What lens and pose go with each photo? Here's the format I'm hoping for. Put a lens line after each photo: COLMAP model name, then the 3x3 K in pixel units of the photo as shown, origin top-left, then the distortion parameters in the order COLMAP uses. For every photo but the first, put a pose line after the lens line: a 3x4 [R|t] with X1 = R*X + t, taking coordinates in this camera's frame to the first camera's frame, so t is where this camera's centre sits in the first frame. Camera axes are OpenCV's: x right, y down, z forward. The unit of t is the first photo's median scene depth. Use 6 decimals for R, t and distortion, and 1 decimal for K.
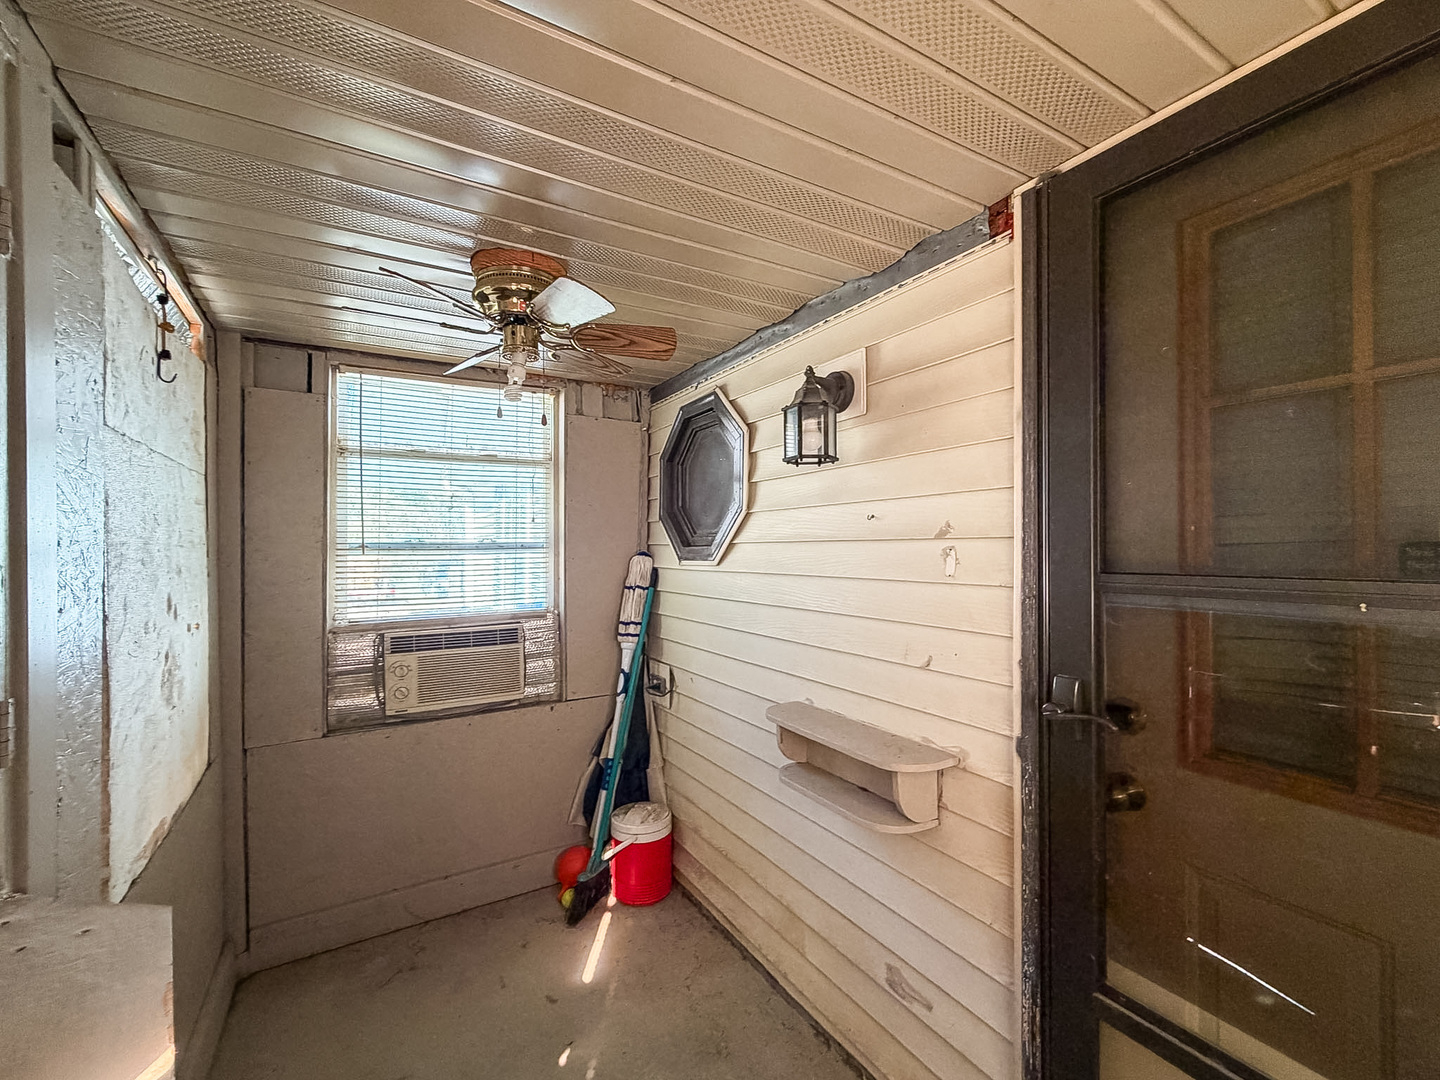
lens RADIAL K [[602.8, 0, 718.1], [0, 602.8, 553.9], [0, 0, 1]] dist [0.001066, -0.000135]
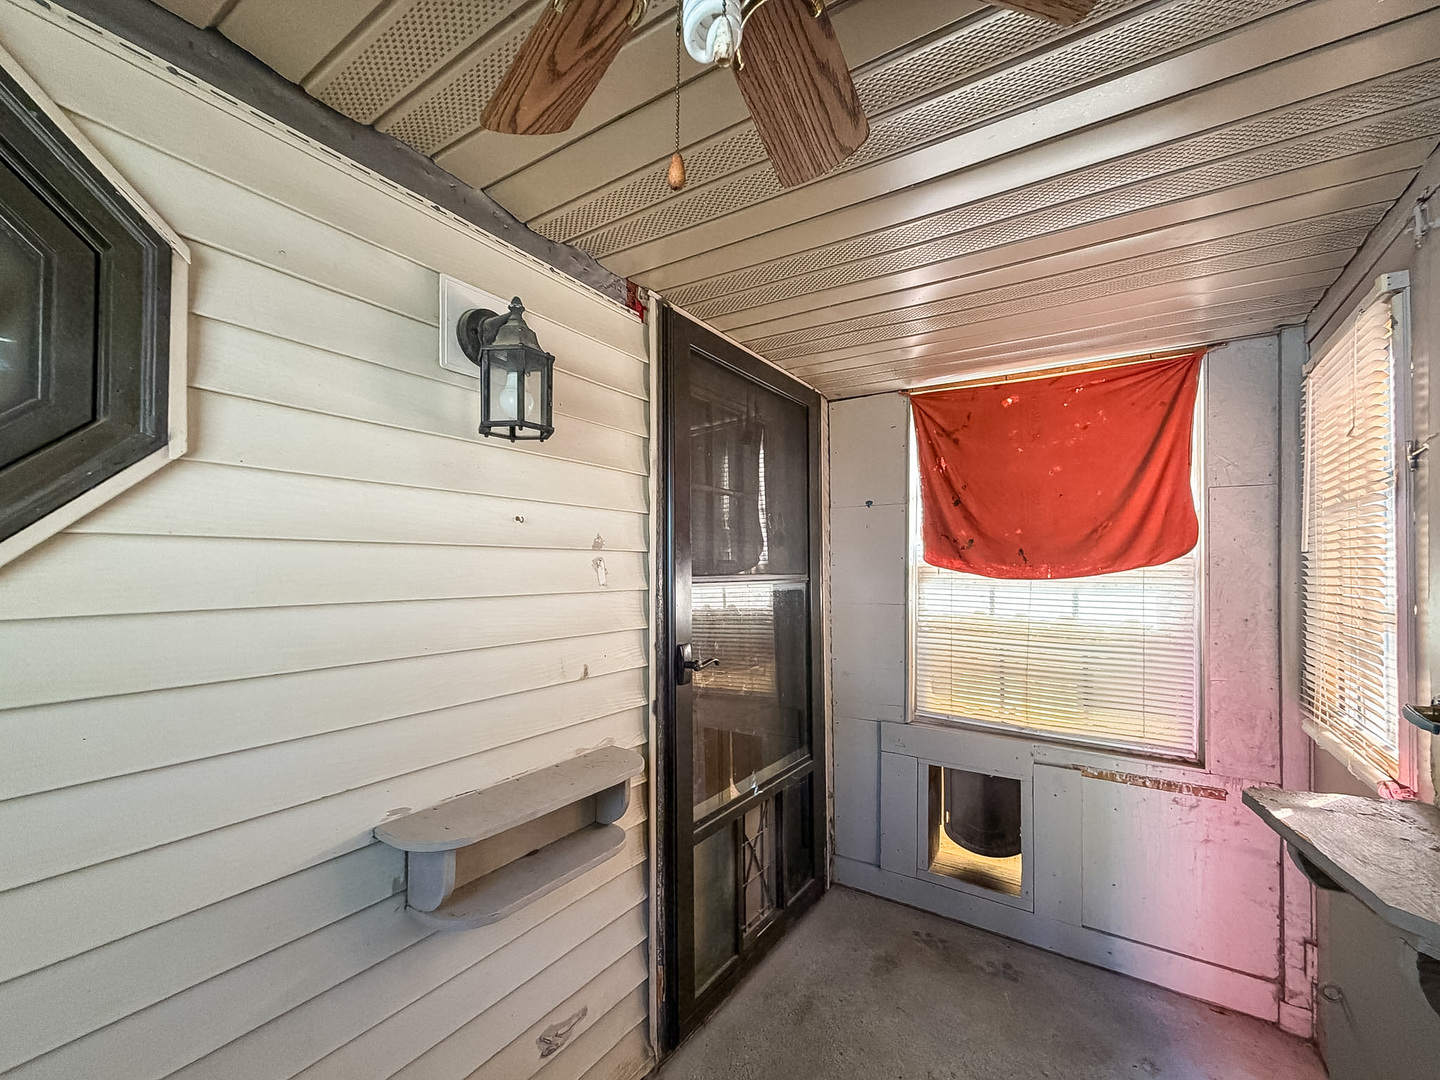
lens RADIAL K [[612.0, 0, 725.2], [0, 612.0, 560.1], [0, 0, 1]] dist [0.001414, -0.000263]
pose [[-0.446824, 0.004532, 0.894610, -0.677035], [-0.003079, 0.999973, -0.006603, -0.001182], [-0.894617, -0.005705, -0.446798, 1.251182]]
